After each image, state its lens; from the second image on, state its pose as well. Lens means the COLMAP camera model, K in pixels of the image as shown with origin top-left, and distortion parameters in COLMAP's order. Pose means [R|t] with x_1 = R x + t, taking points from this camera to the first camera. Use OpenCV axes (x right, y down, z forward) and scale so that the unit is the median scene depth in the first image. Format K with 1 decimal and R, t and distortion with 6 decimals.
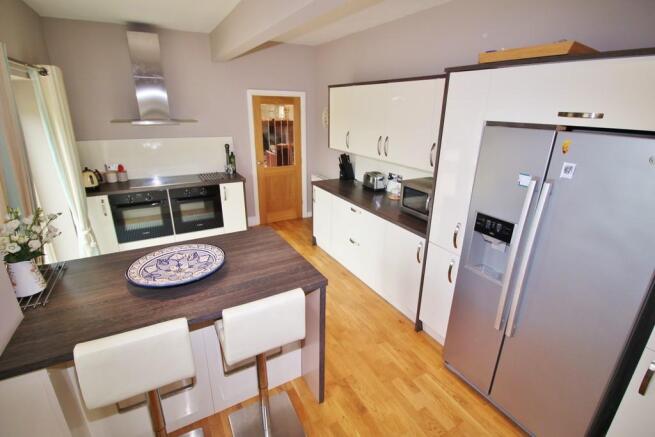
lens RADIAL K [[311.5, 0, 330.0], [0, 311.5, 217.5], [0, 0, 1]] dist [-0.003871, 0.000200]
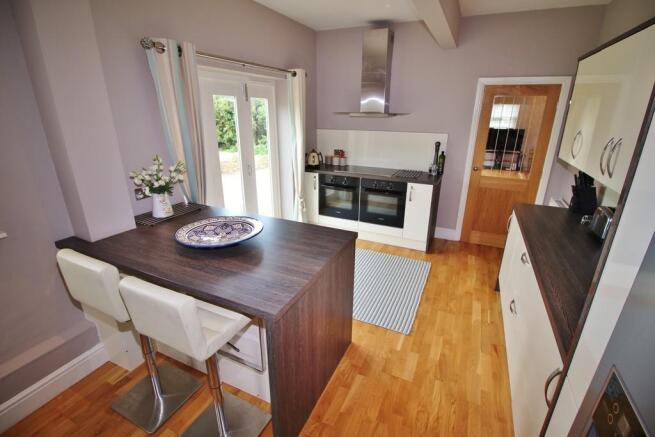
lens RADIAL K [[300.1, 0, 328.7], [0, 300.1, 216.8], [0, 0, 1]] dist [-0.009579, -0.006859]
pose [[0.576933, 0.262587, -0.773432, 0.240546], [-0.270850, 0.954841, 0.122140, -0.058437], [0.770577, 0.139018, 0.622001, 0.293624]]
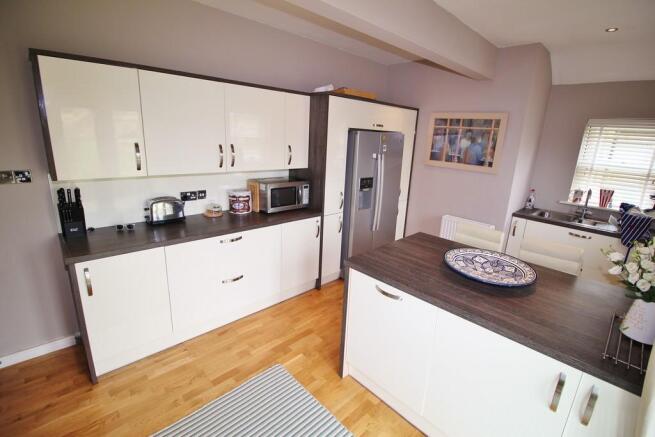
lens RADIAL K [[300.1, 0, 338.0], [0, 300.1, 216.1], [0, 0, 1]] dist [-0.009579, -0.006859]
pose [[-0.259095, -0.280471, 0.924233, -0.572011], [0.272241, 0.896903, 0.348497, -0.228253], [-0.926690, 0.341907, -0.156027, 0.723546]]
